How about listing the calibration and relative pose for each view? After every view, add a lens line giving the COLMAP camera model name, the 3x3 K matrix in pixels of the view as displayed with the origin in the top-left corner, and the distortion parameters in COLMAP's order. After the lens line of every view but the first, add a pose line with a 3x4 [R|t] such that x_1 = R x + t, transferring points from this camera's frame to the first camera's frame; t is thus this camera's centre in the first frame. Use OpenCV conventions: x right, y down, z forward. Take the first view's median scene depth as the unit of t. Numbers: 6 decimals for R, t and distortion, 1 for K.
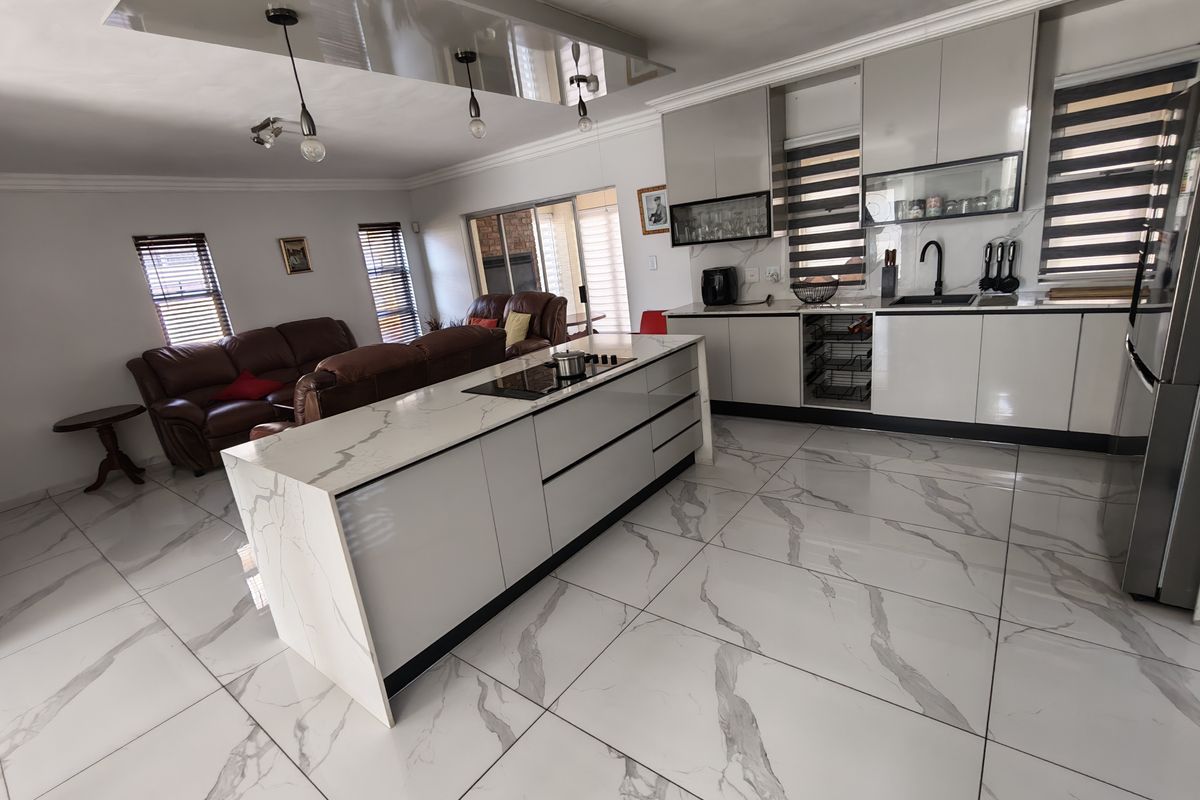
lens RADIAL K [[547.4, 0, 600.0], [0, 547.4, 400.0], [0, 0, 1]] dist [-0.010848, -0.000468]
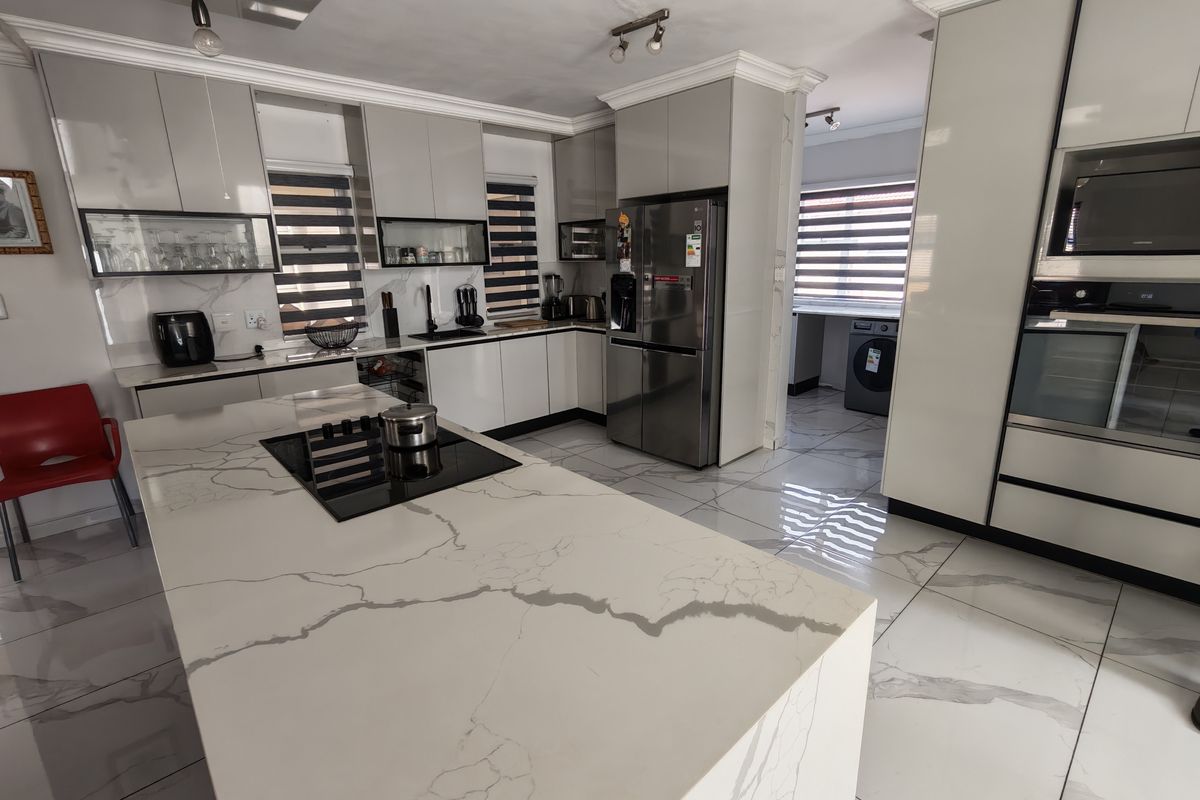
lens RADIAL K [[547.4, 0, 600.0], [0, 547.4, 400.0], [0, 0, 1]] dist [-0.010848, -0.000468]
pose [[0.166025, -0.140976, 0.975993, -0.482884], [0.269833, 0.958450, 0.092541, -0.071332], [-0.948486, 0.247991, 0.197167, 0.500178]]
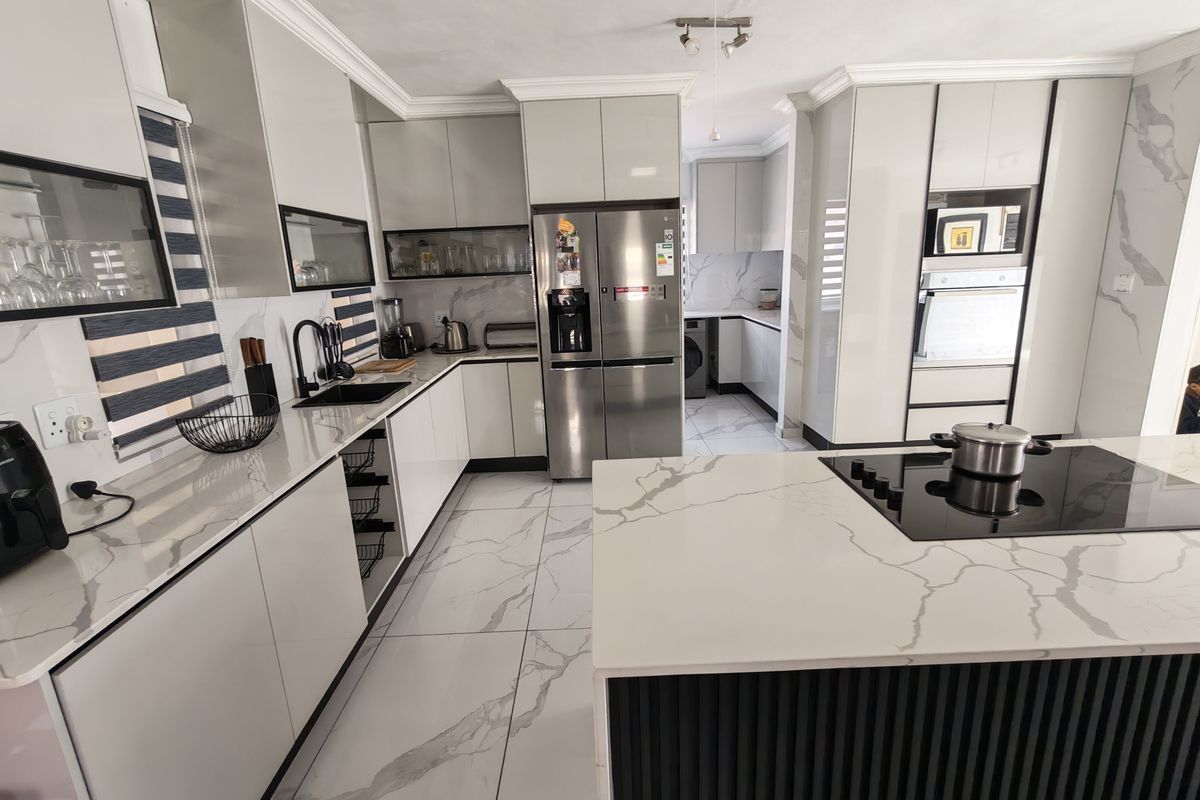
lens RADIAL K [[547.4, 0, 600.0], [0, 547.4, 400.0], [0, 0, 1]] dist [-0.010848, -0.000468]
pose [[-0.609688, -0.049996, 0.791064, -0.185133], [0.324014, 0.895097, 0.306294, -0.296918], [-0.723392, 0.443059, -0.529530, 1.158746]]
